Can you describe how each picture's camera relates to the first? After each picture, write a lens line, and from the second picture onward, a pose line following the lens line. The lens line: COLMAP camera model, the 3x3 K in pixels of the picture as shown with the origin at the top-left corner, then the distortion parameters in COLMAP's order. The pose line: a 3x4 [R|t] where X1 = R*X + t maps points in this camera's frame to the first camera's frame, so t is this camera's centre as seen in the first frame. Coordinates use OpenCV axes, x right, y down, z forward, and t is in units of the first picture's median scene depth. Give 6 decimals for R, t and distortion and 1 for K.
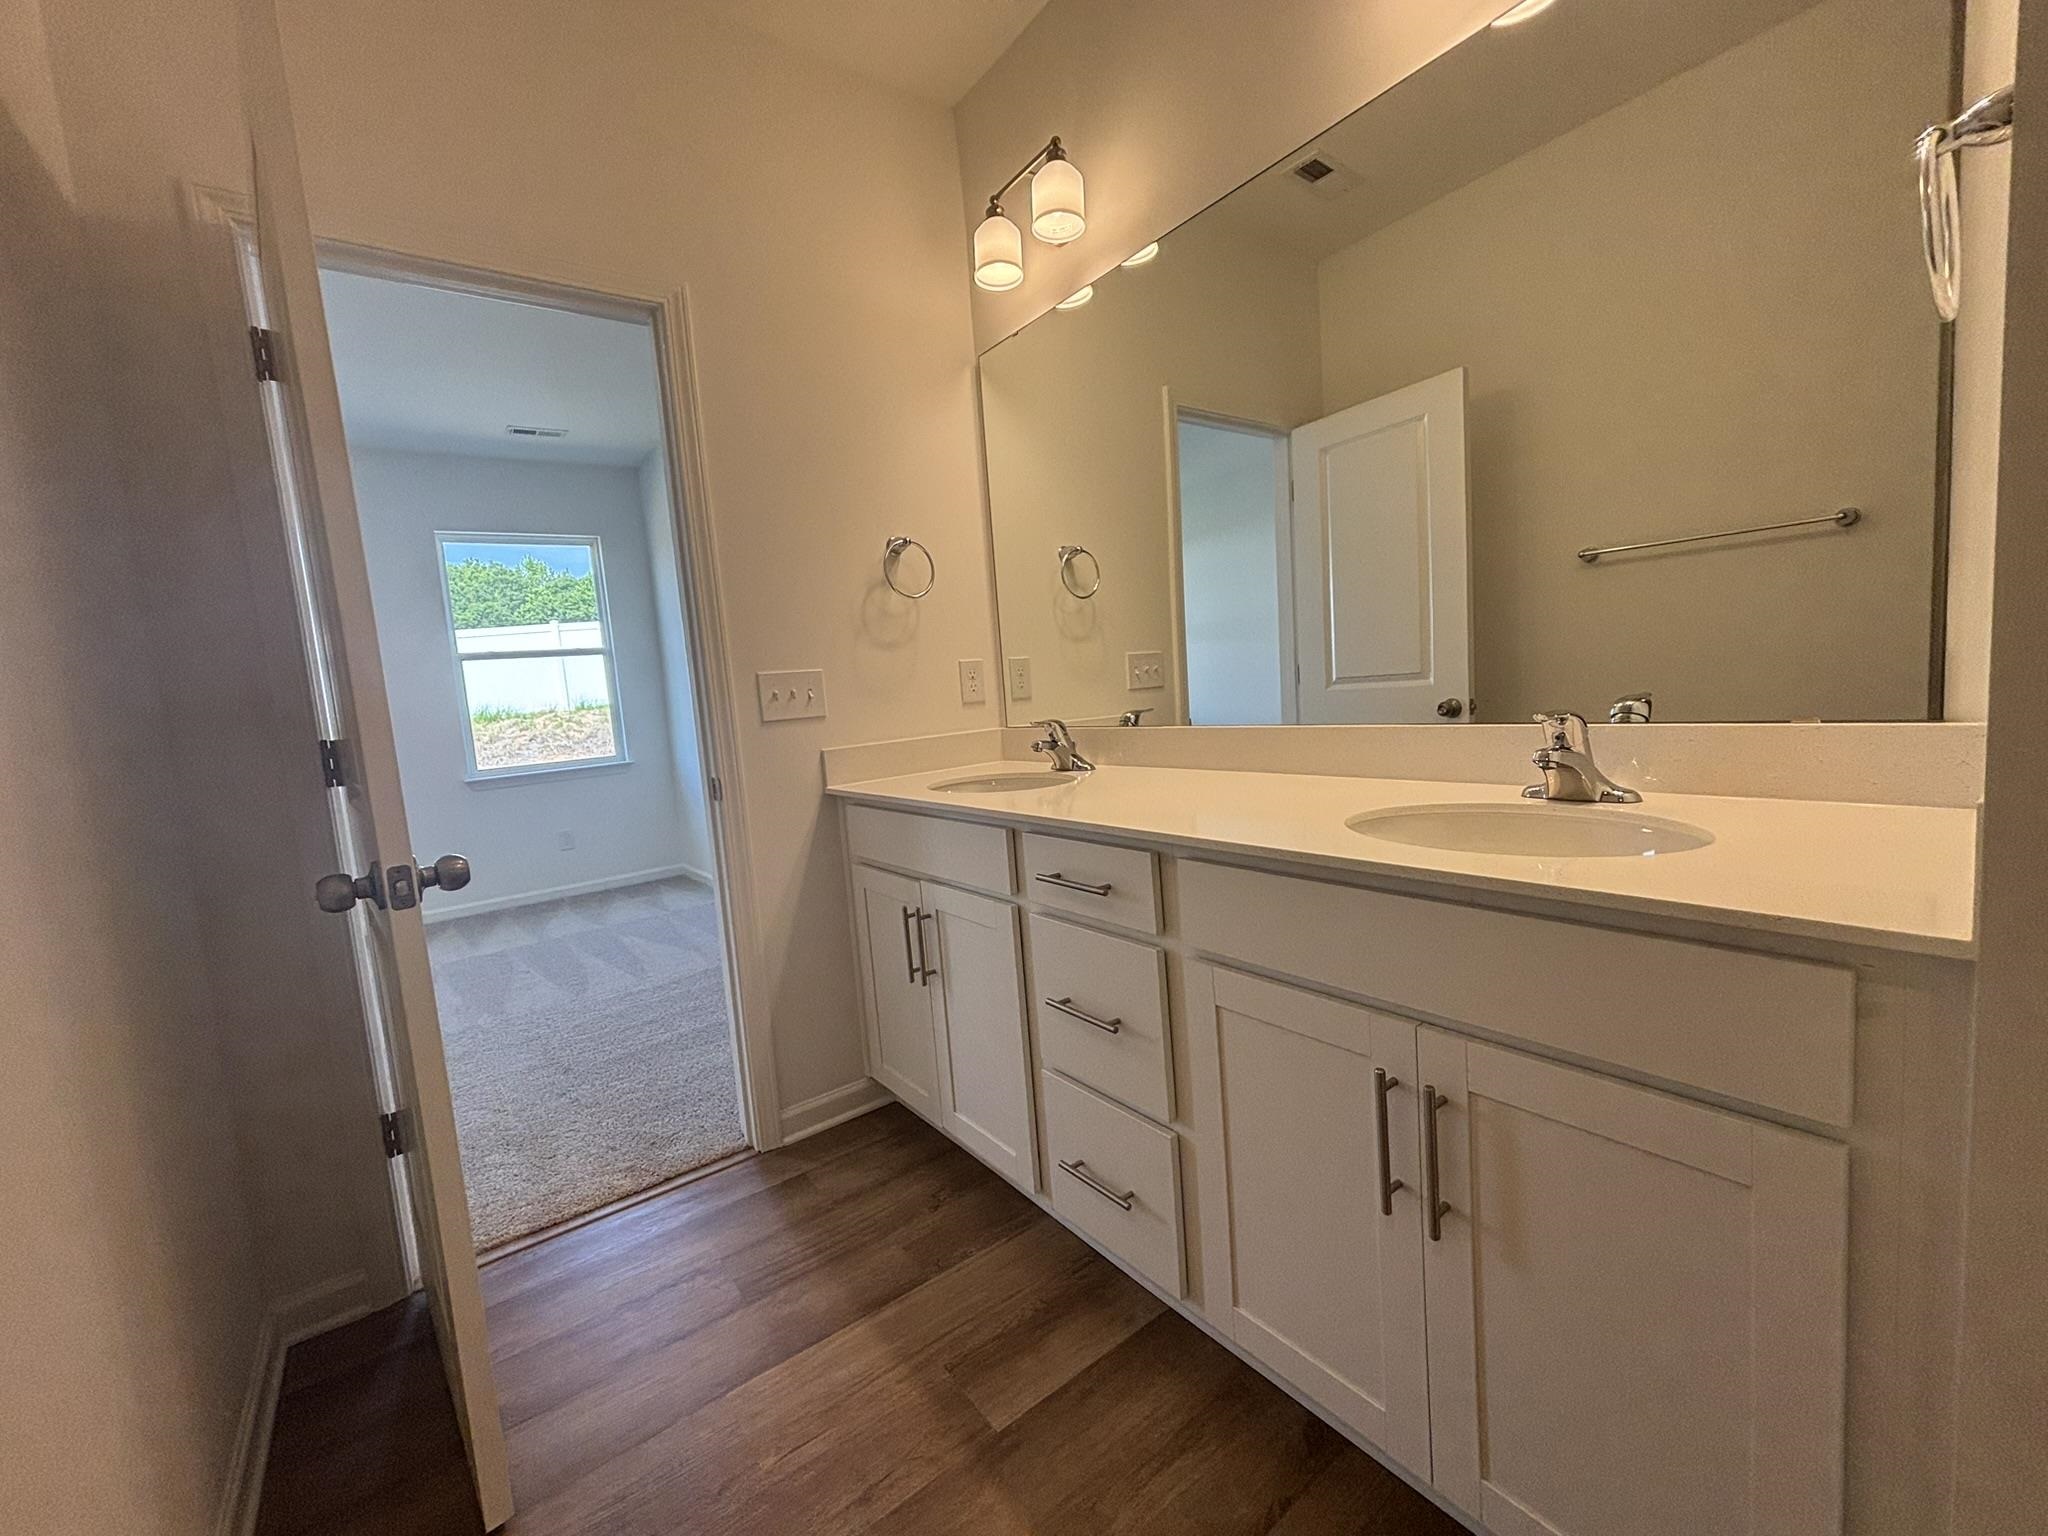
lens RADIAL K [[832.9, 0, 1017.7], [0, 832.9, 760.5], [0, 0, 1]] dist [-0.001227, 0.000468]
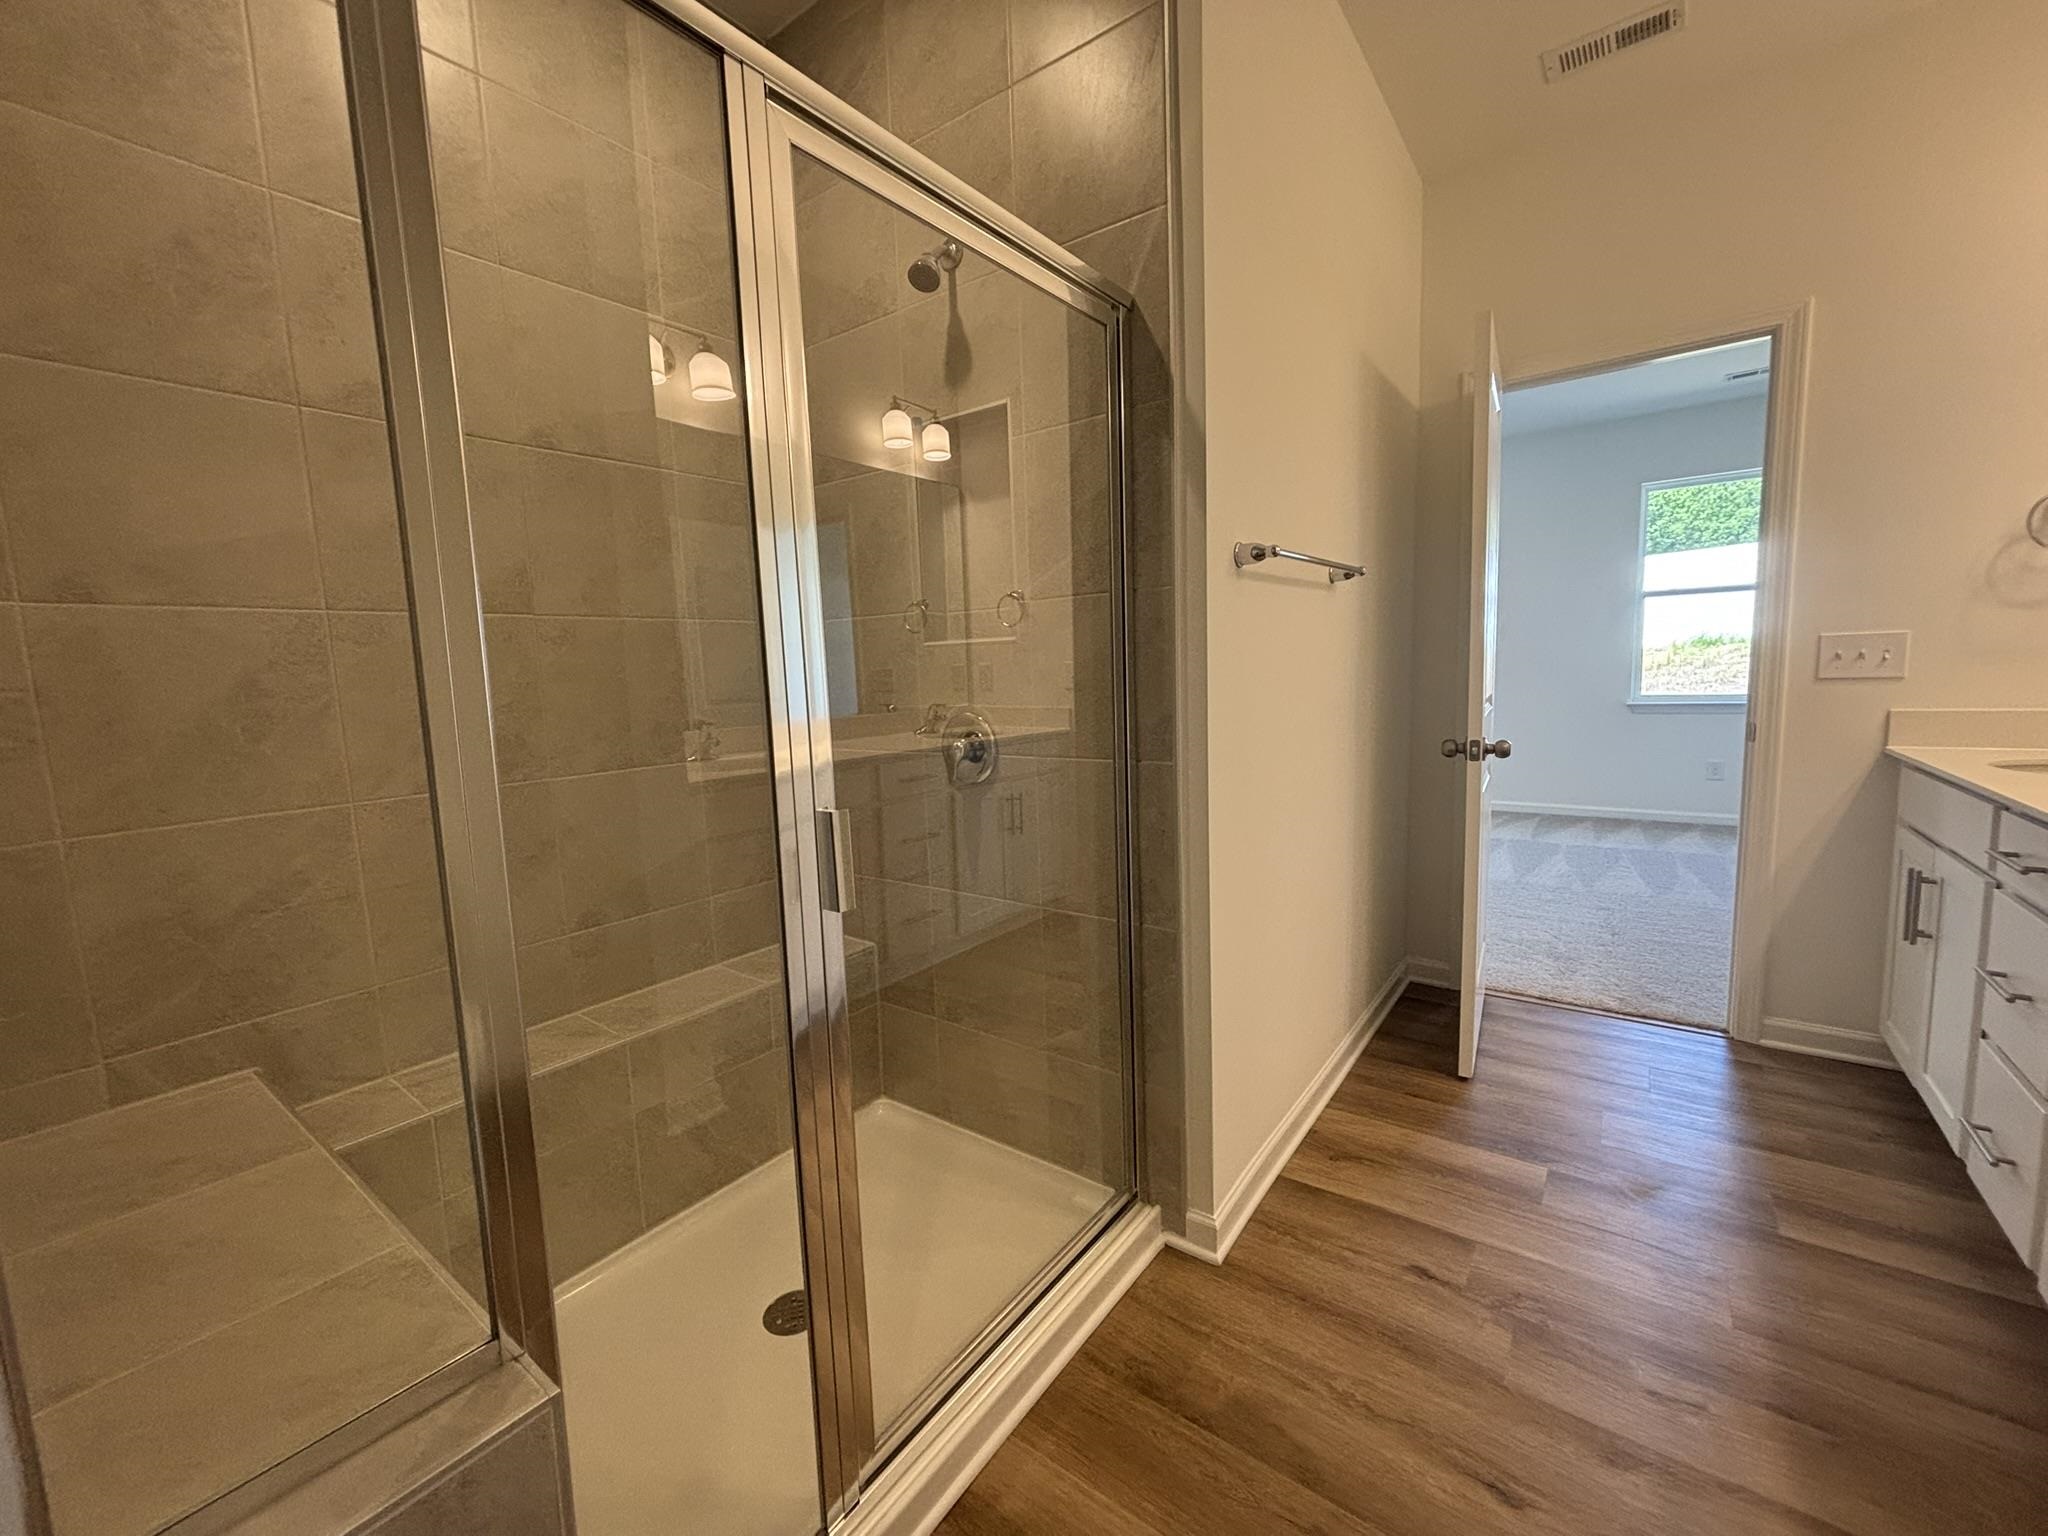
lens RADIAL K [[832.9, 0, 1013.9], [0, 832.9, 760.9], [0, 0, 1]] dist [-0.001227, 0.000468]
pose [[0.287131, 0.175380, -0.941699, 0.834095], [-0.079393, 0.984071, 0.159064, -0.054738], [0.954596, 0.029092, 0.296481, -0.654020]]
